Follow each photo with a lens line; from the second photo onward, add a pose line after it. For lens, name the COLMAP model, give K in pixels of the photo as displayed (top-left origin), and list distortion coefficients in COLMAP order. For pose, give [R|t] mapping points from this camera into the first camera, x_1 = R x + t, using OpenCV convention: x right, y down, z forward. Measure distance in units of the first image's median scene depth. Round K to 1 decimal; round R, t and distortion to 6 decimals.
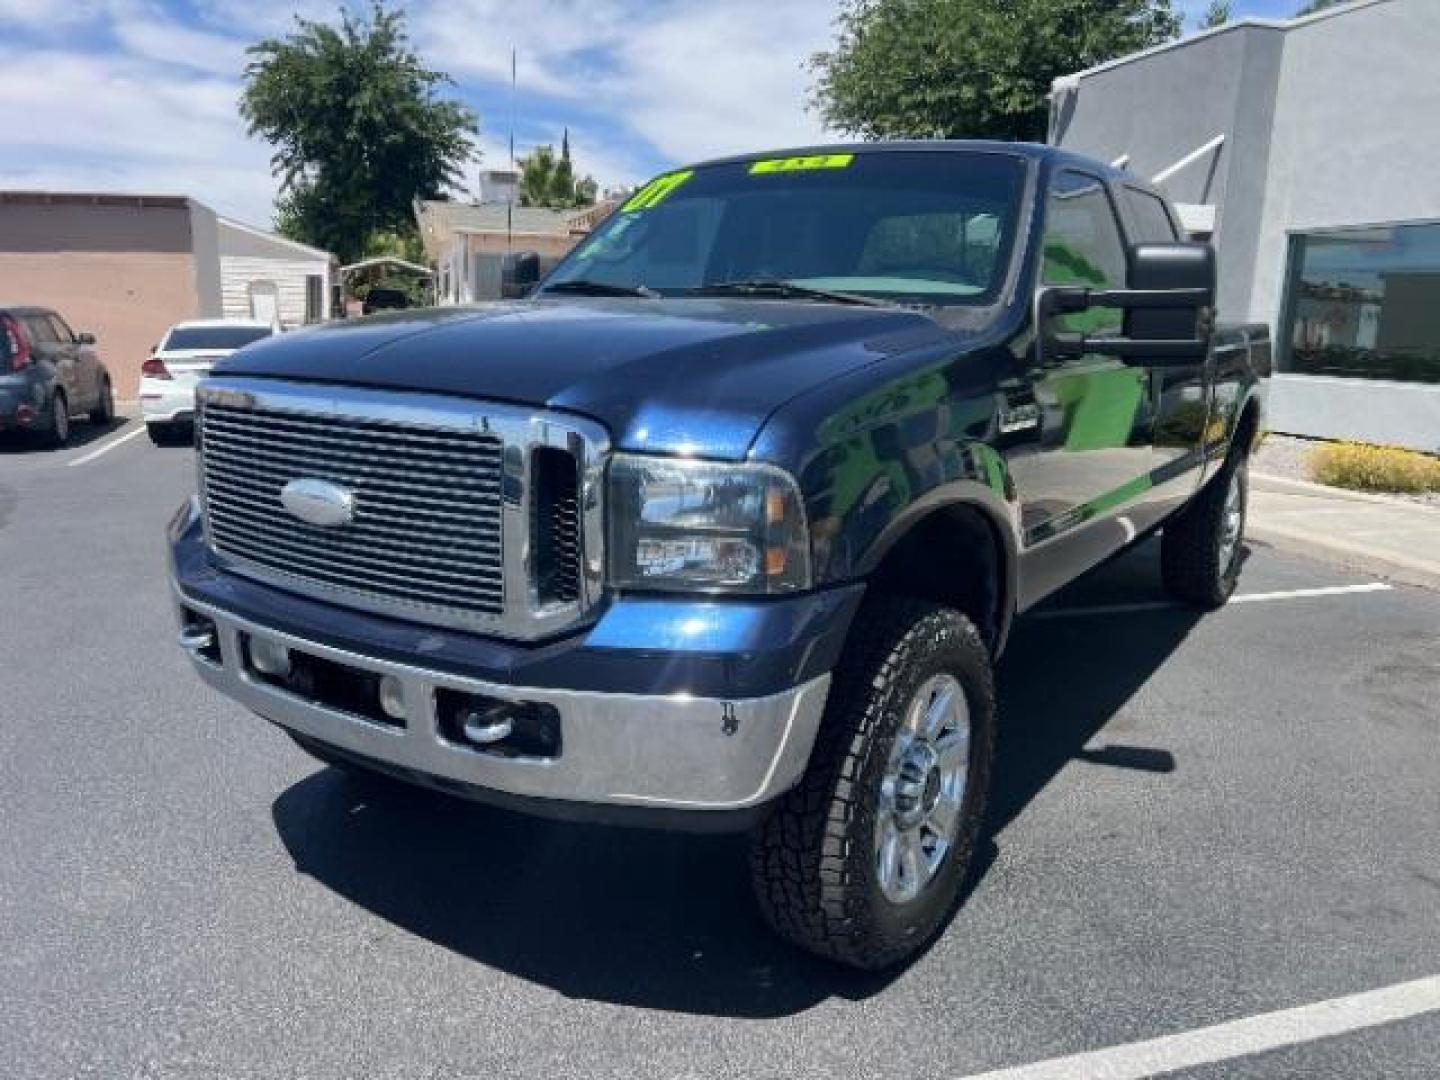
lens RADIAL K [[1088.7, 0, 713.9], [0, 1088.7, 540.4], [0, 0, 1]] dist [0.047058, -0.055569]
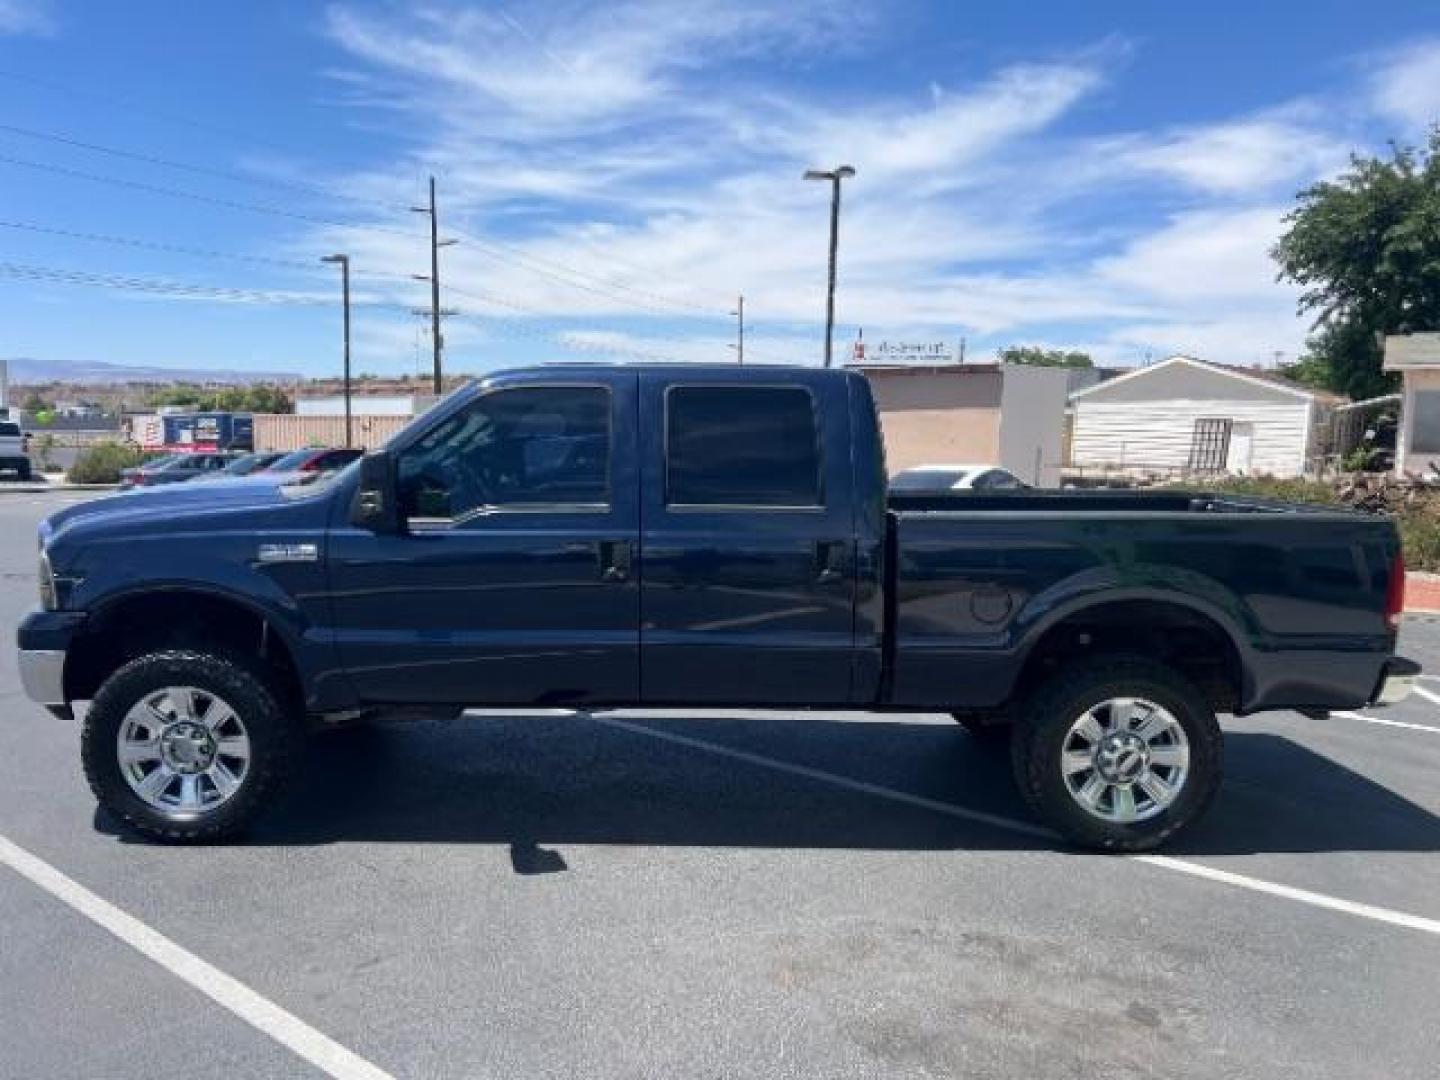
lens RADIAL K [[1088.7, 0, 715.8], [0, 1088.7, 537.1], [0, 0, 1]] dist [0.047058, -0.055569]
pose [[0.570706, 0.079632, -0.817284, 0.213693], [-0.179335, 0.983348, -0.029416, -0.021601], [0.801332, 0.163356, 0.575484, 0.062279]]
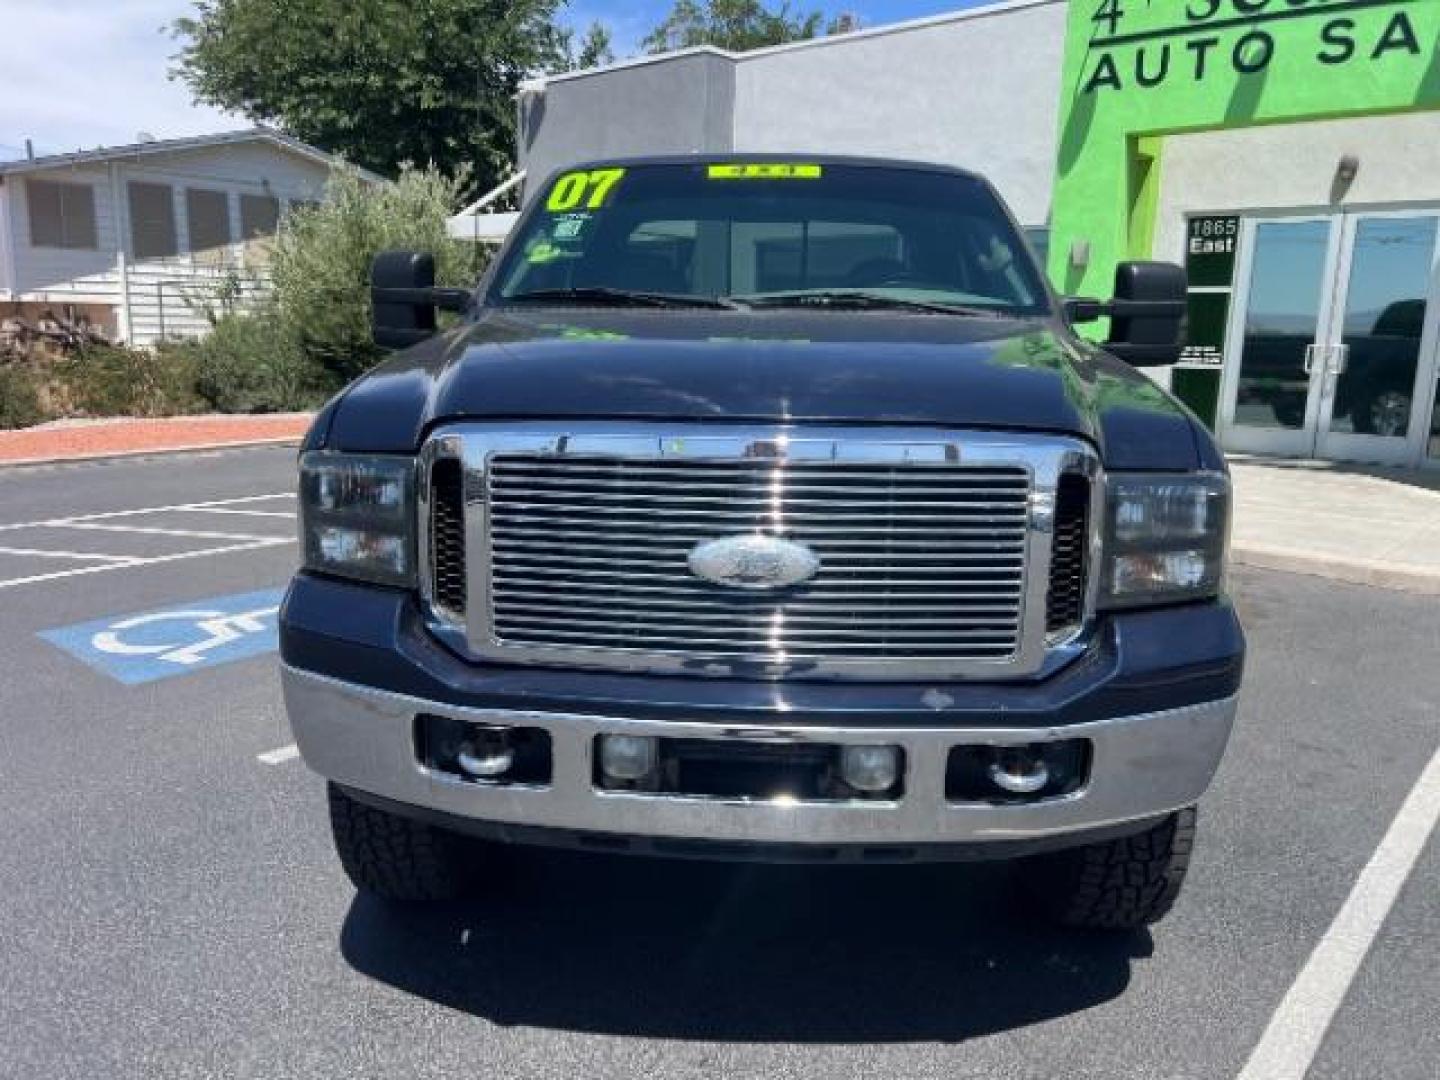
lens RADIAL K [[1088.7, 0, 716.0], [0, 1088.7, 543.2], [0, 0, 1]] dist [0.047058, -0.055569]
pose [[0.851480, -0.112840, 0.512103, -0.057181], [0.108853, 0.993336, 0.037888, -0.005911], [-0.512966, 0.023483, 0.858088, 0.020363]]
